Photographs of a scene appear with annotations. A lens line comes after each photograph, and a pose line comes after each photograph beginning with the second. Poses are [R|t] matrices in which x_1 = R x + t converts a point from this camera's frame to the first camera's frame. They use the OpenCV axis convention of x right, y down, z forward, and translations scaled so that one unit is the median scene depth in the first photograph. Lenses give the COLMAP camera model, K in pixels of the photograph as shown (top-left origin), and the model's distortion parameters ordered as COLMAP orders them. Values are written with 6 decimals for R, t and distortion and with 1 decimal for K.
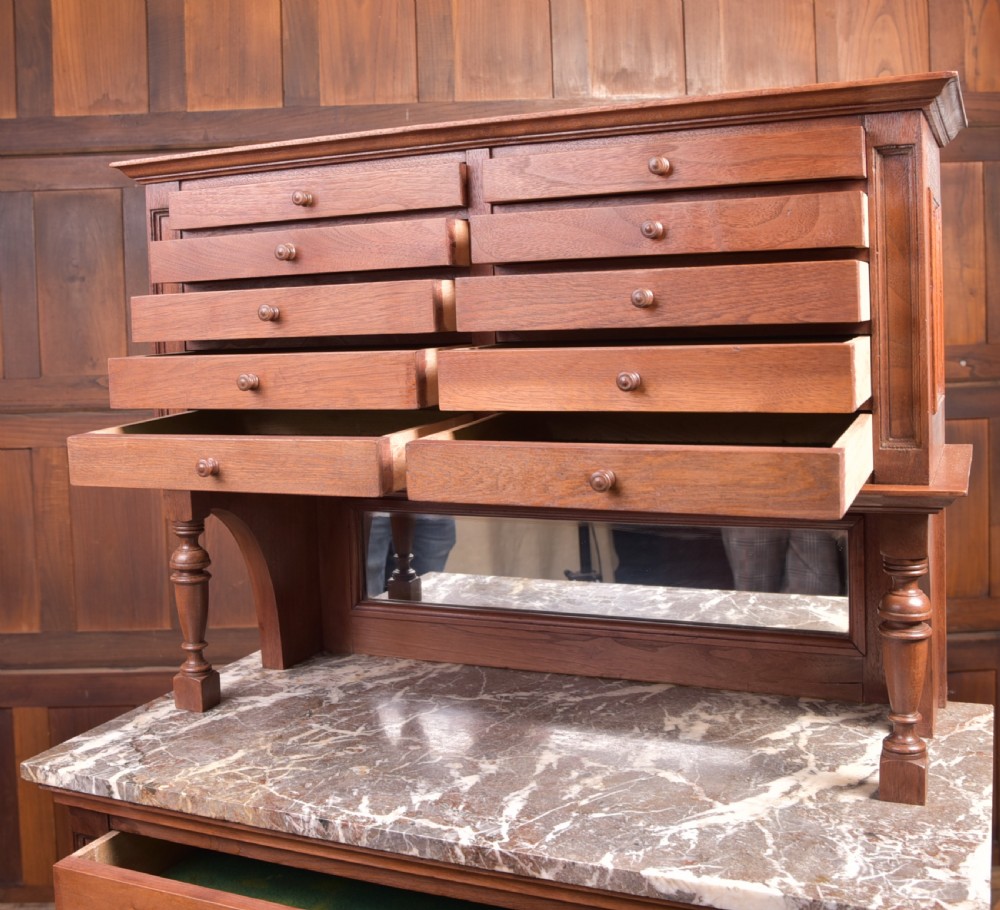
lens RADIAL K [[1172.0, 0, 448.8], [0, 1172.0, 363.8], [0, 0, 1]] dist [-0.078684, 0.000000]
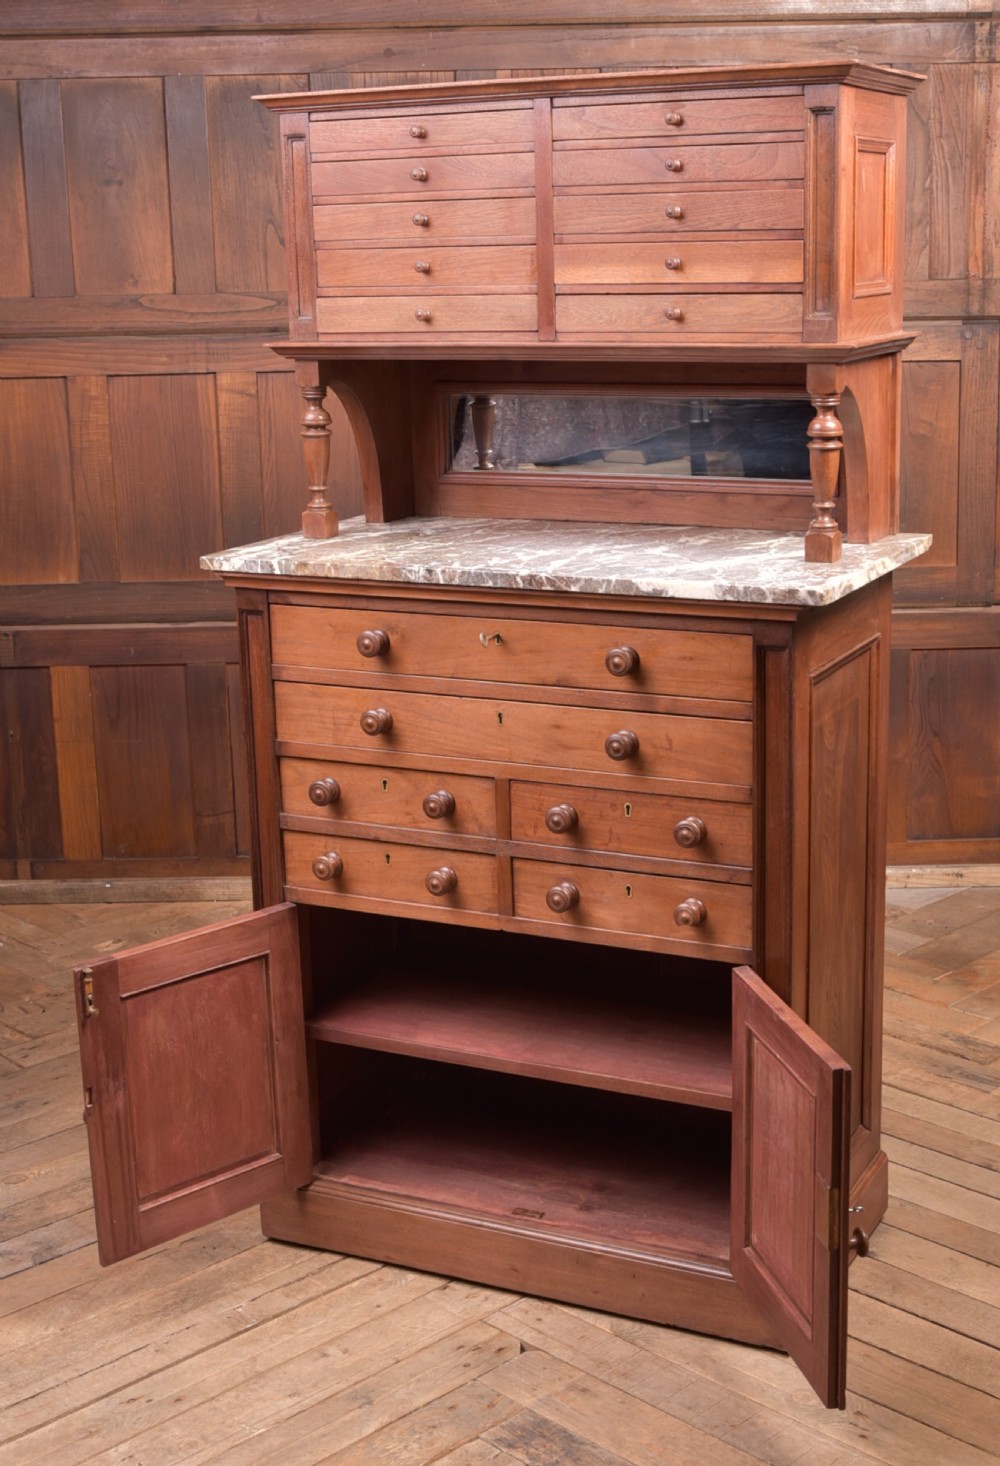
lens RADIAL K [[1991.8, 0, 542.0], [0, 1991.8, 722.8], [0, 0, 1]] dist [-0.072138, 0.000000]
pose [[0.999852, 0.016167, -0.005949, 0.051113], [-0.014689, 0.980507, 0.195933, 0.079932], [0.009001, -0.195817, 0.980599, -1.437584]]
